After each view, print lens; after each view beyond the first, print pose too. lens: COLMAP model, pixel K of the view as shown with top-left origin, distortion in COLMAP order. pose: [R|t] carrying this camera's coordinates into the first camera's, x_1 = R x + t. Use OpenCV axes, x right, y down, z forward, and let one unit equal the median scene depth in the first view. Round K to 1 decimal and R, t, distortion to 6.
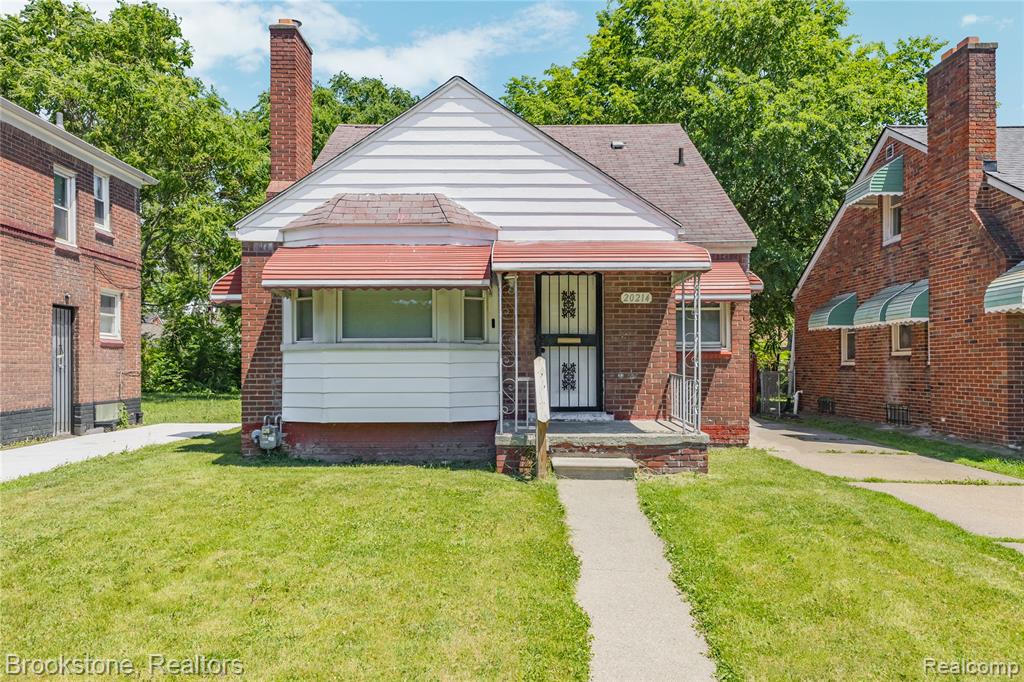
lens RADIAL K [[710.9, 0, 512.4], [0, 710.9, 357.3], [0, 0, 1]] dist [0.030975, -0.042918]
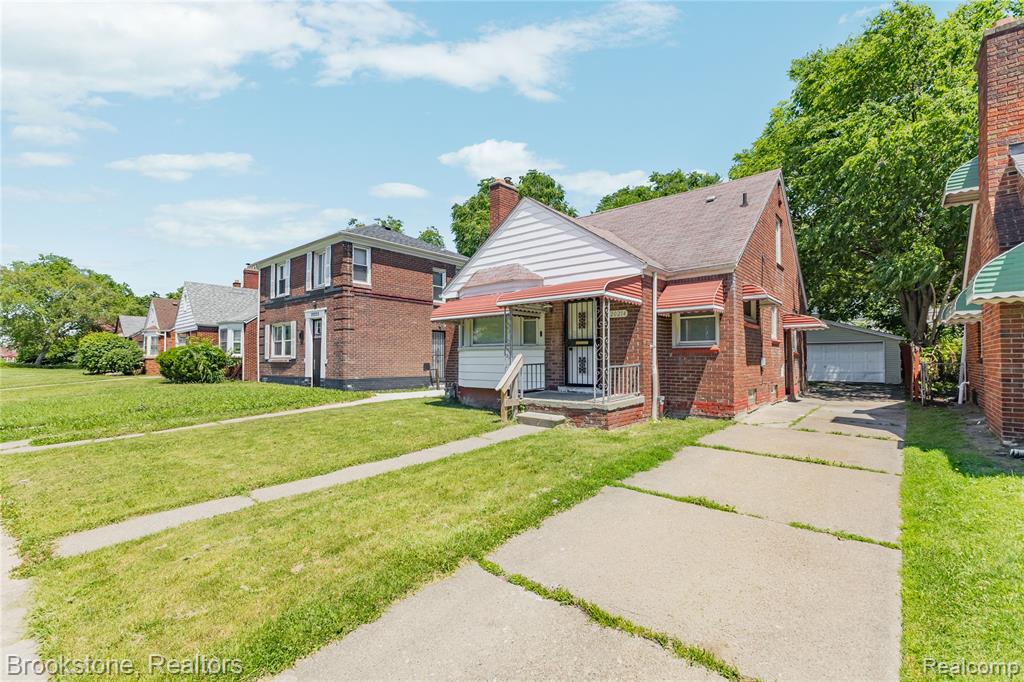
lens RADIAL K [[446.8, 0, 512.1], [0, 446.8, 348.9], [0, 0, 1]] dist [-0.000613, -0.000008]
pose [[0.764093, -0.013405, -0.644967, 0.616201], [0.009846, 0.999910, -0.009118, -0.001787], [0.645031, 0.000617, 0.764156, 0.125263]]
